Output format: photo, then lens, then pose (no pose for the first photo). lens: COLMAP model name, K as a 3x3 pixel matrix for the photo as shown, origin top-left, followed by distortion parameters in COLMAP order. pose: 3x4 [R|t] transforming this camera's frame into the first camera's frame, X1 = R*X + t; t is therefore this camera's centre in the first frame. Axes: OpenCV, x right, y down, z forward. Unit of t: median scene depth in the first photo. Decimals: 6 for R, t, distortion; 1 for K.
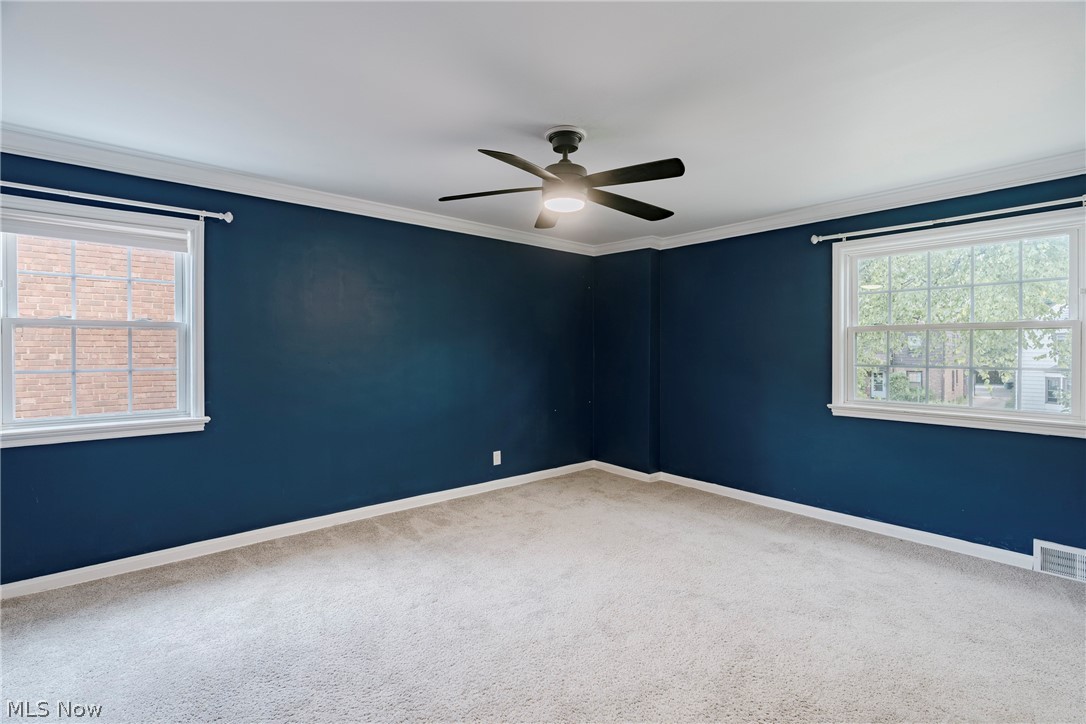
lens RADIAL K [[494.7, 0, 543.8], [0, 494.7, 360.0], [0, 0, 1]] dist [-0.005642, -0.000322]
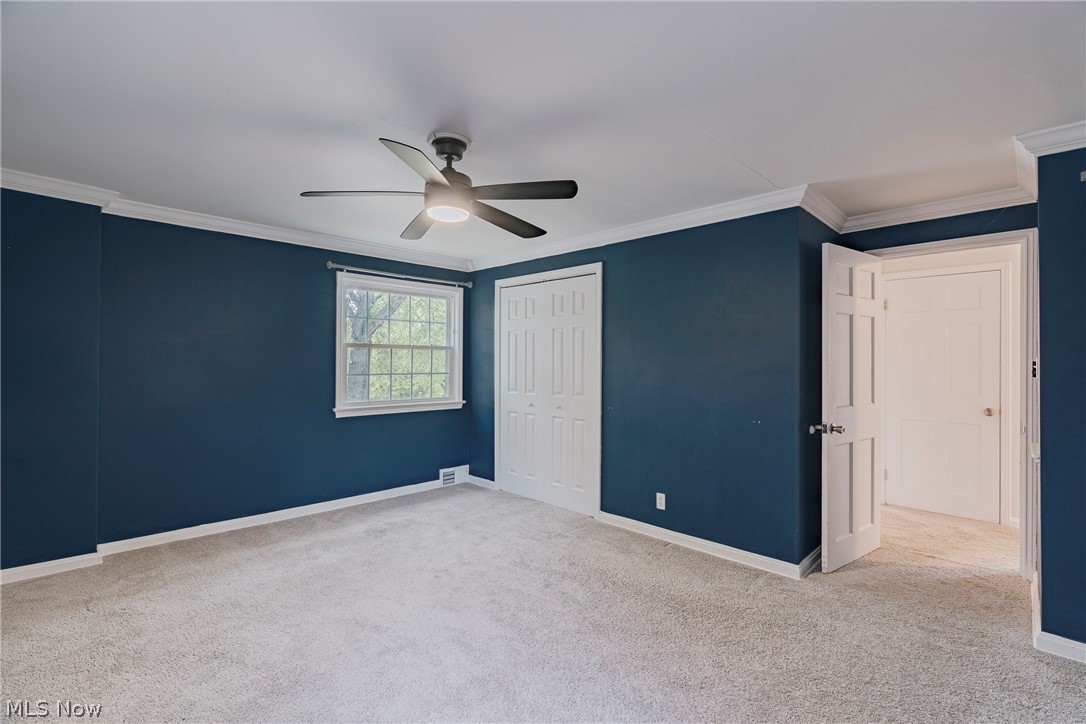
lens RADIAL K [[494.7, 0, 543.8], [0, 494.7, 360.0], [0, 0, 1]] dist [-0.005642, -0.000322]
pose [[-0.078771, 0.008268, 0.996858, -0.636955], [0.021230, 0.999753, -0.006615, -0.006415], [-0.996667, 0.020643, -0.078927, 0.612913]]
